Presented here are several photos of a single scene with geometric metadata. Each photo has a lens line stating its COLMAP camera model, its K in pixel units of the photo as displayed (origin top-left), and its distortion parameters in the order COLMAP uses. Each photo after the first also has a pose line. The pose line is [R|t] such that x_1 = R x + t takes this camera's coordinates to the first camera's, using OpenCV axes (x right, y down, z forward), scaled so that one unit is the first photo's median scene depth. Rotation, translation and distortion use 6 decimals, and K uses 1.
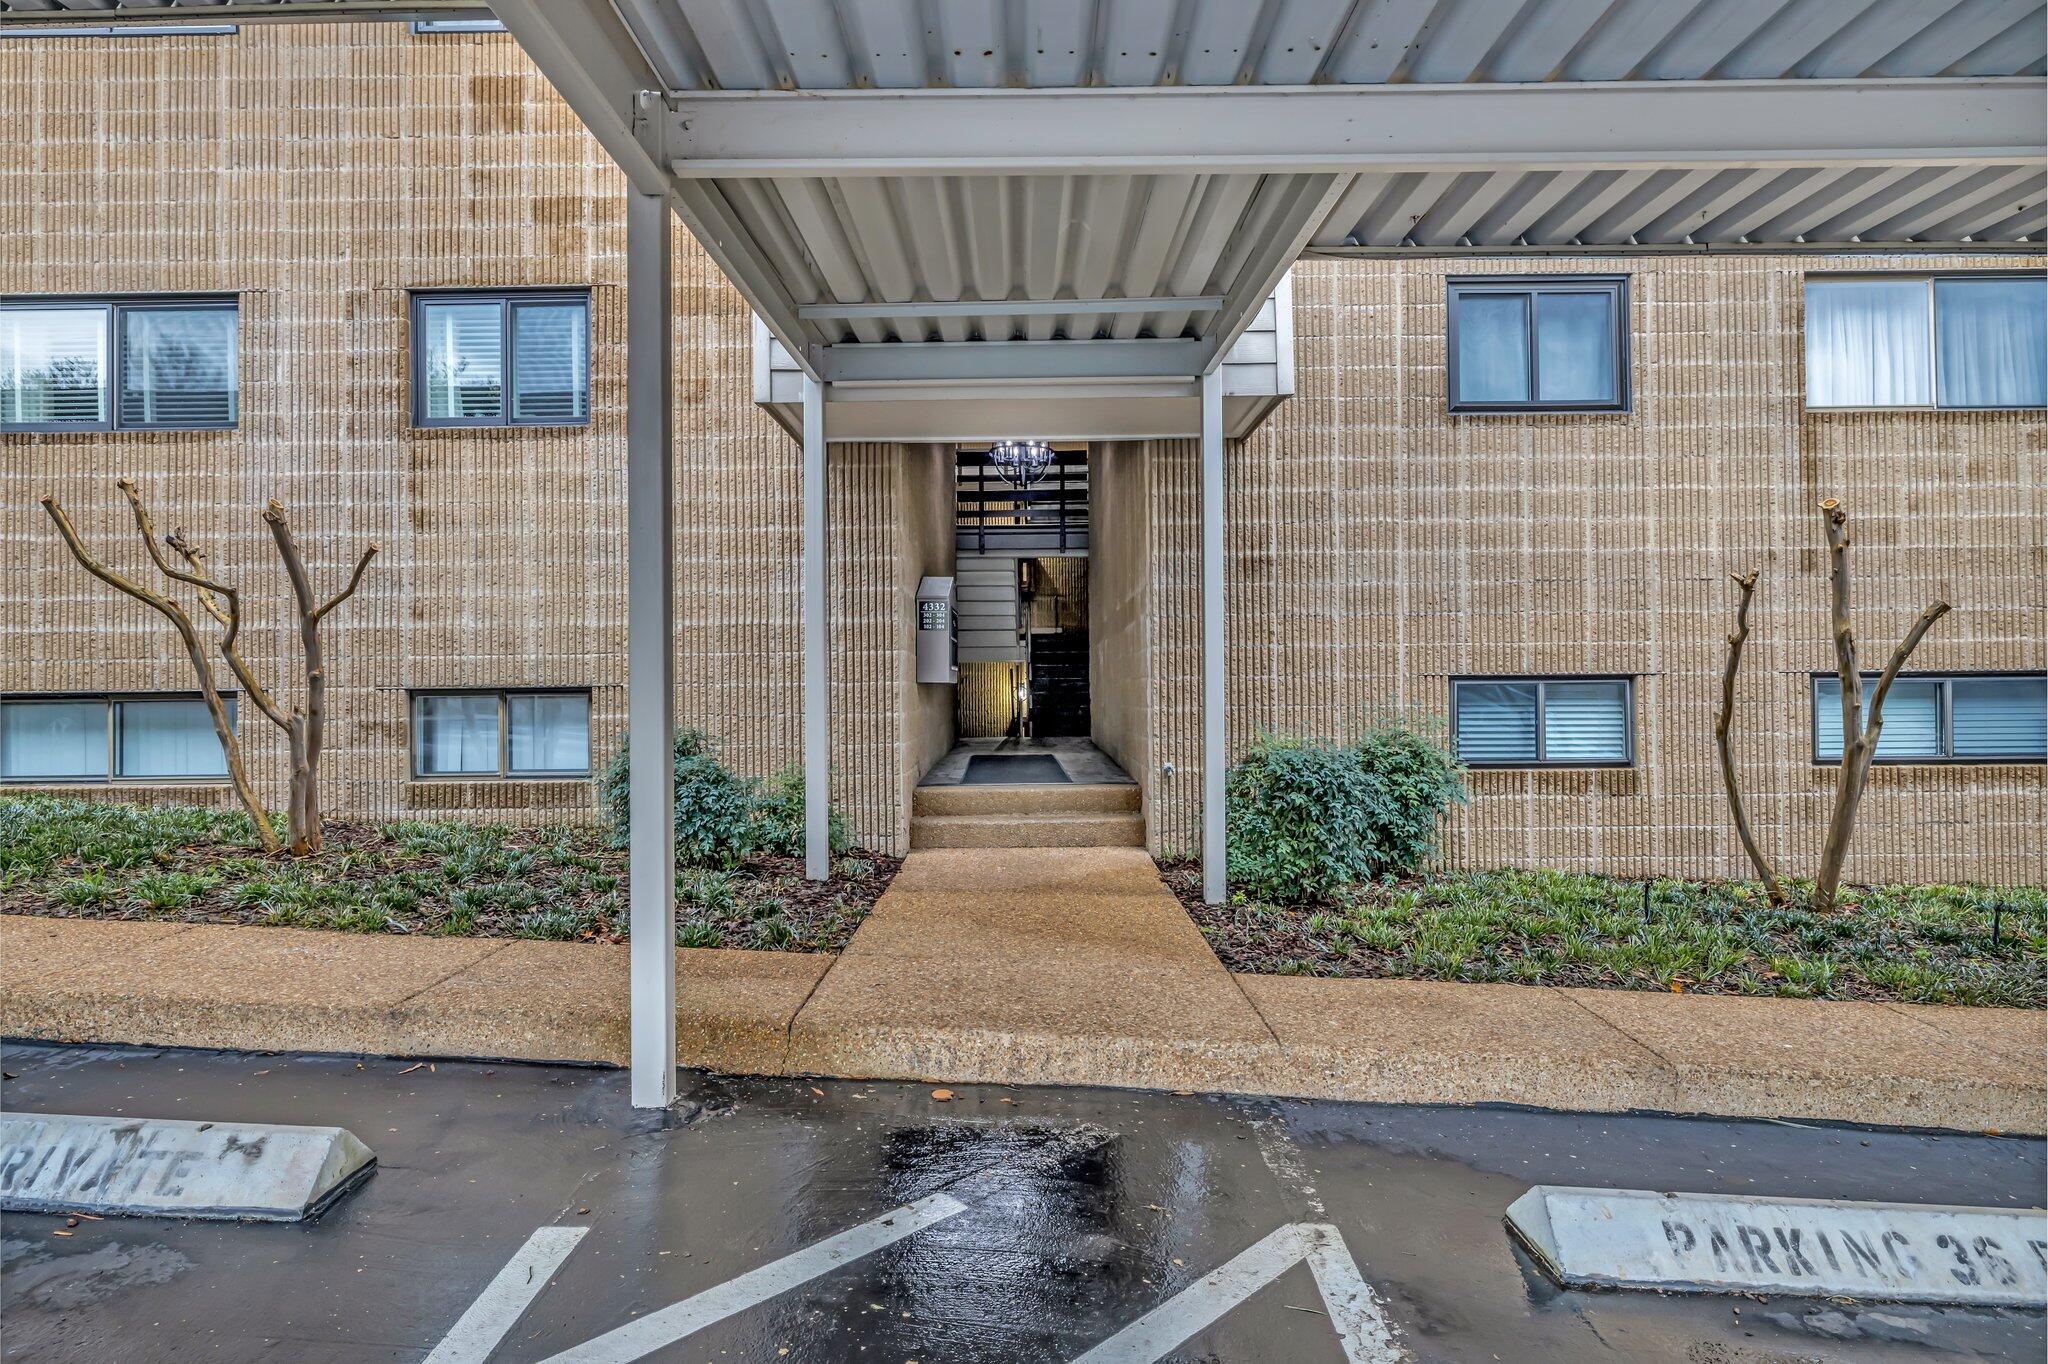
lens RADIAL K [[1133.7, 0, 1025.7], [0, 1133.7, 676.1], [0, 0, 1]] dist [-0.002300, -0.000444]
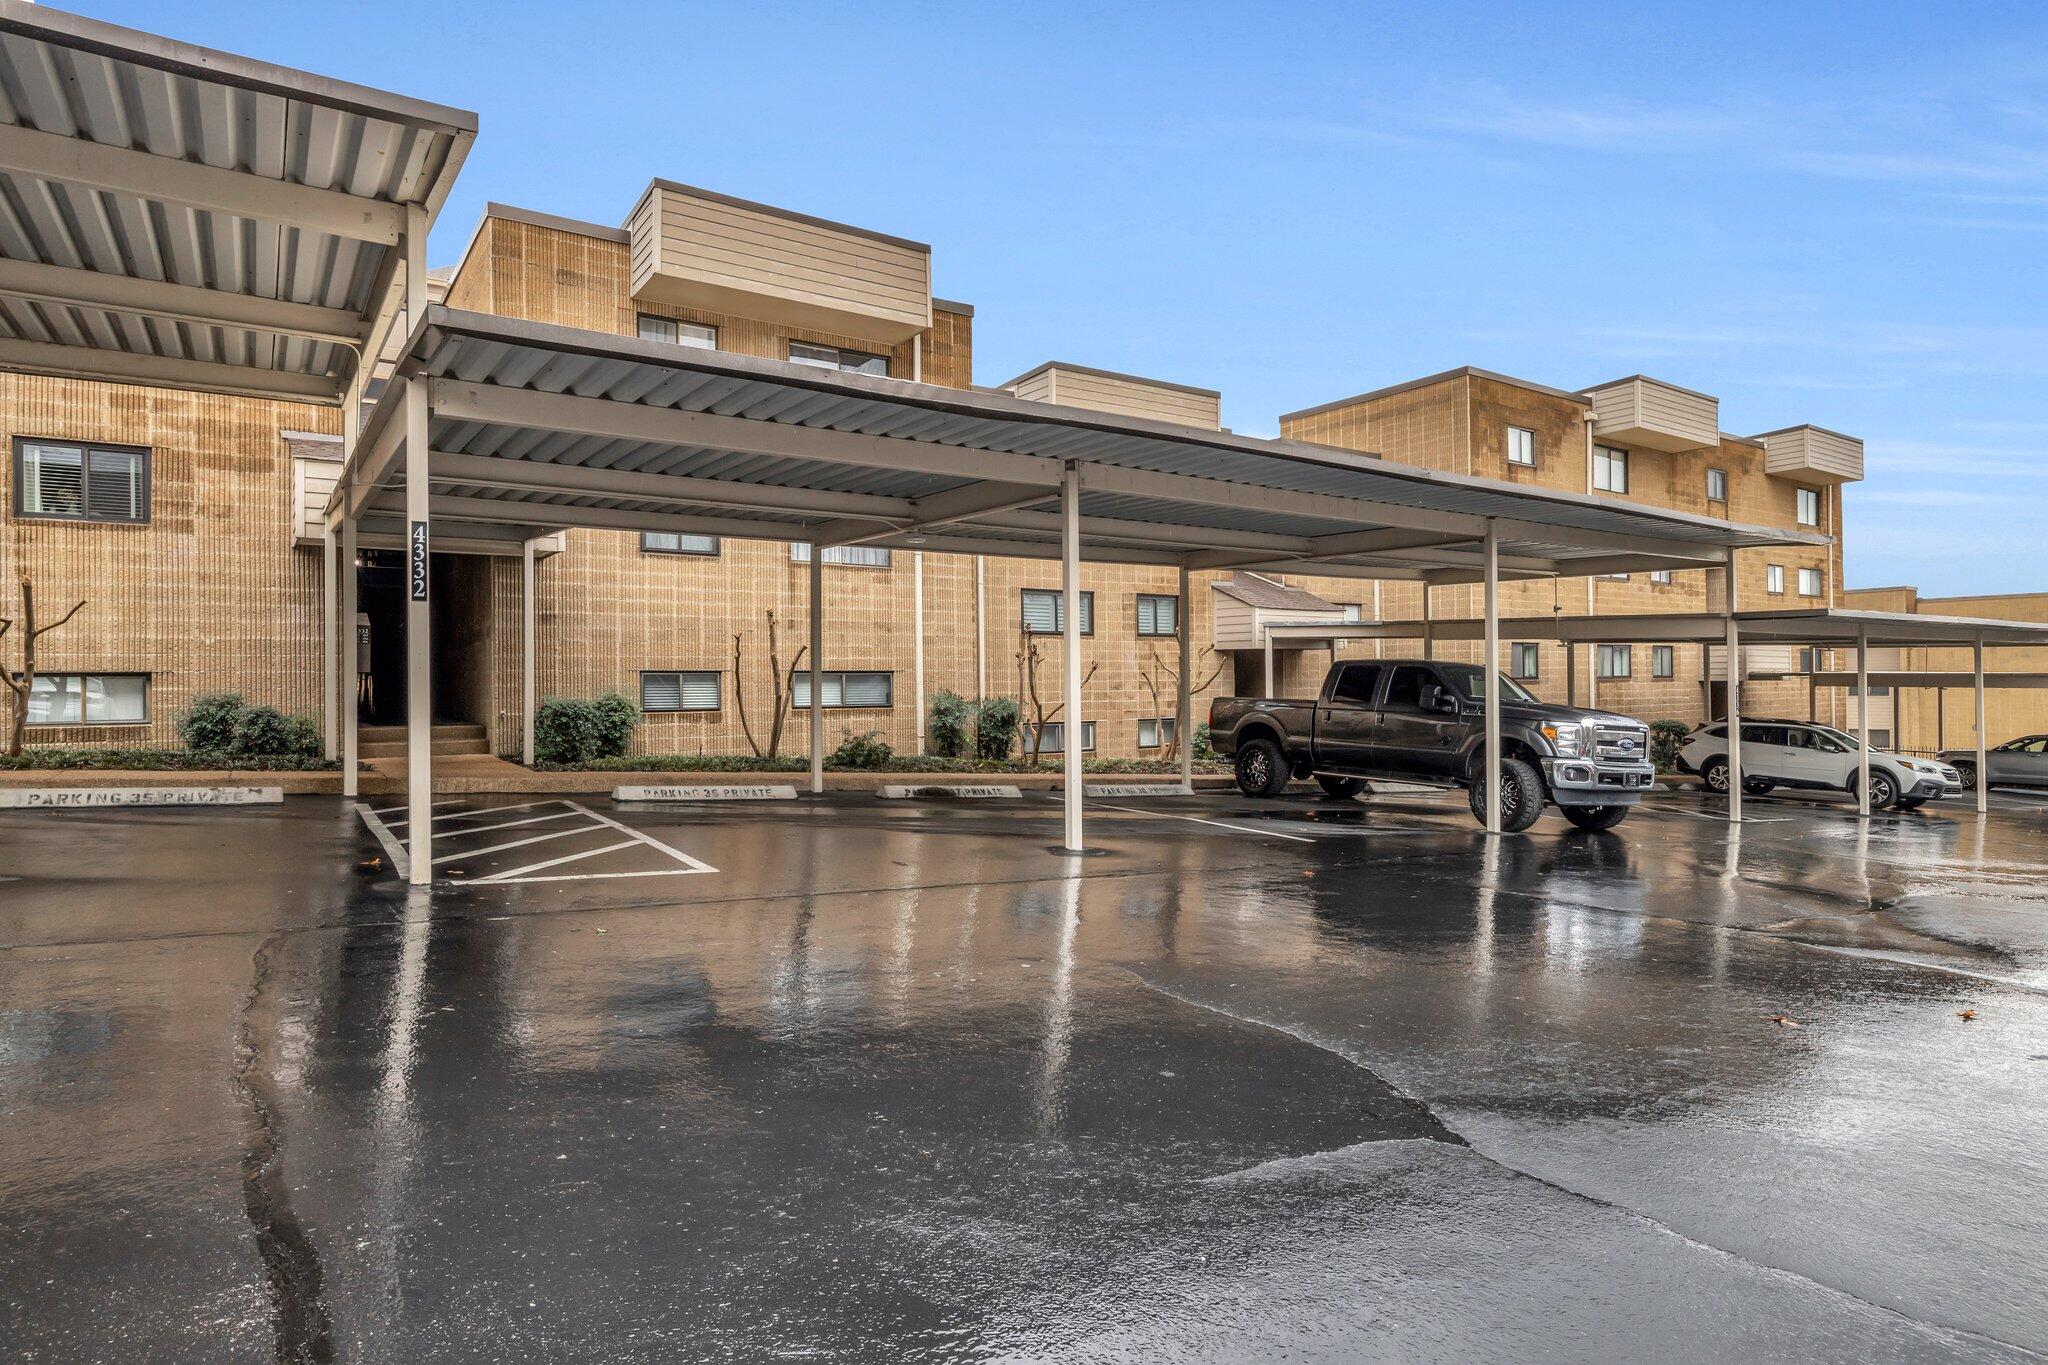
lens RADIAL K [[1133.7, 0, 1026.9], [0, 1133.7, 673.1], [0, 0, 1]] dist [-0.002300, -0.000444]
pose [[0.824001, 0.008276, 0.566528, -0.260373], [-0.005441, 0.999963, -0.006694, 0.015317], [-0.566562, 0.002433, 0.824015, -1.263753]]
